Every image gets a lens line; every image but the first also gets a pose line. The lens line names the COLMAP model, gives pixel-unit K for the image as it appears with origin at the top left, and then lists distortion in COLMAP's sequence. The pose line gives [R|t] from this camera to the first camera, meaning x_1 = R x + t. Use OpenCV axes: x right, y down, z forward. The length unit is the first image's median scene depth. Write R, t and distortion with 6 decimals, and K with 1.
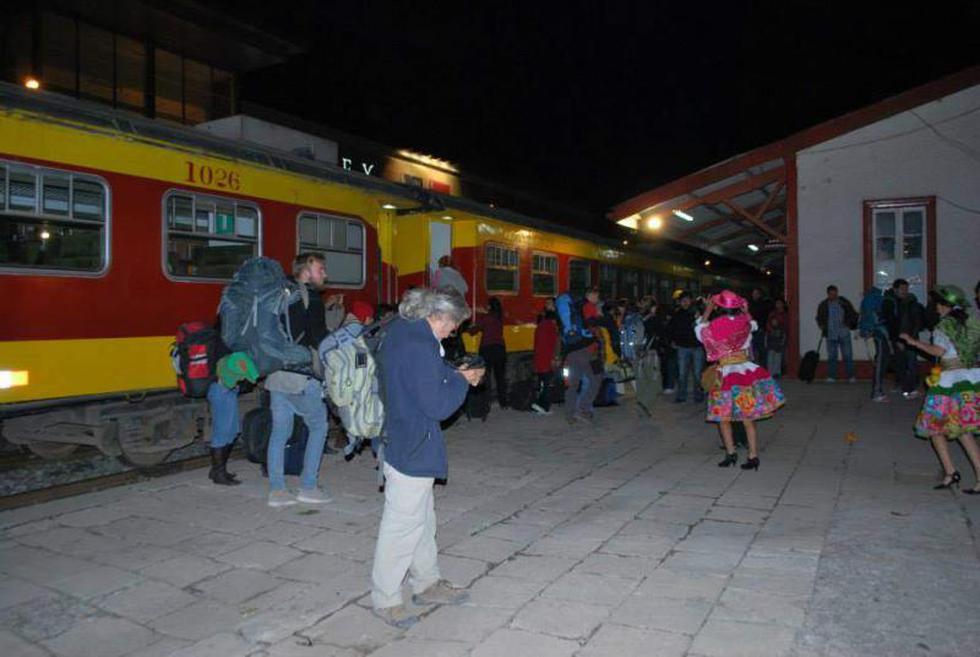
lens RADIAL K [[781.7, 0, 490.0], [0, 781.7, 328.5], [0, 0, 1]] dist [-0.080812, 0.007050]
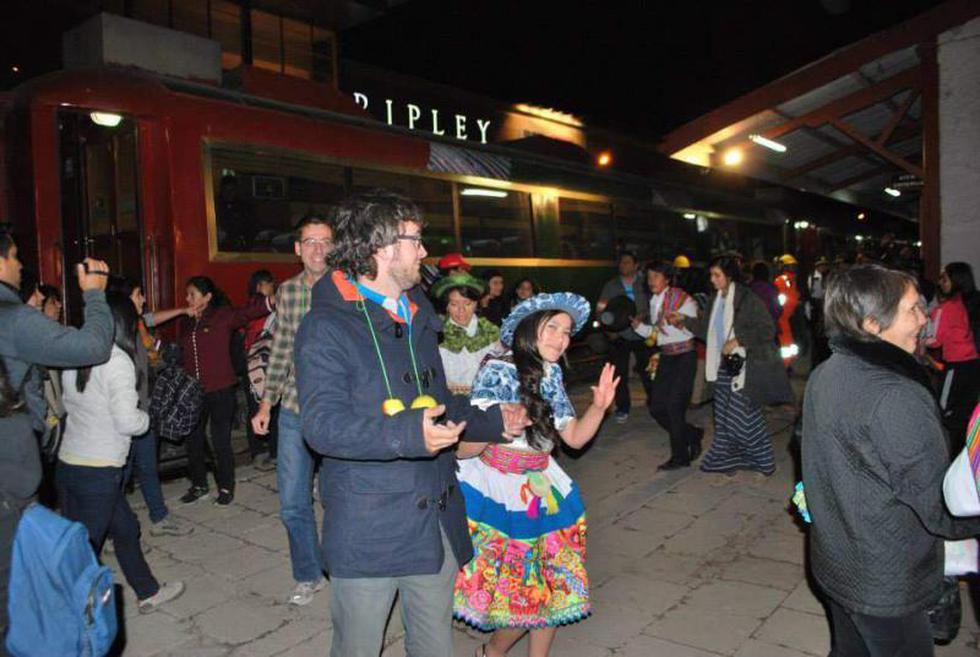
lens RADIAL K [[811.2, 0, 490.0], [0, 811.2, 328.5], [0, 0, 1]] dist [-0.098074, 0.006149]
pose [[0.985068, -0.007637, -0.171996, 0.084711], [0.015146, 0.998986, 0.042387, -0.009818], [0.171498, -0.044359, 0.984185, 0.168910]]
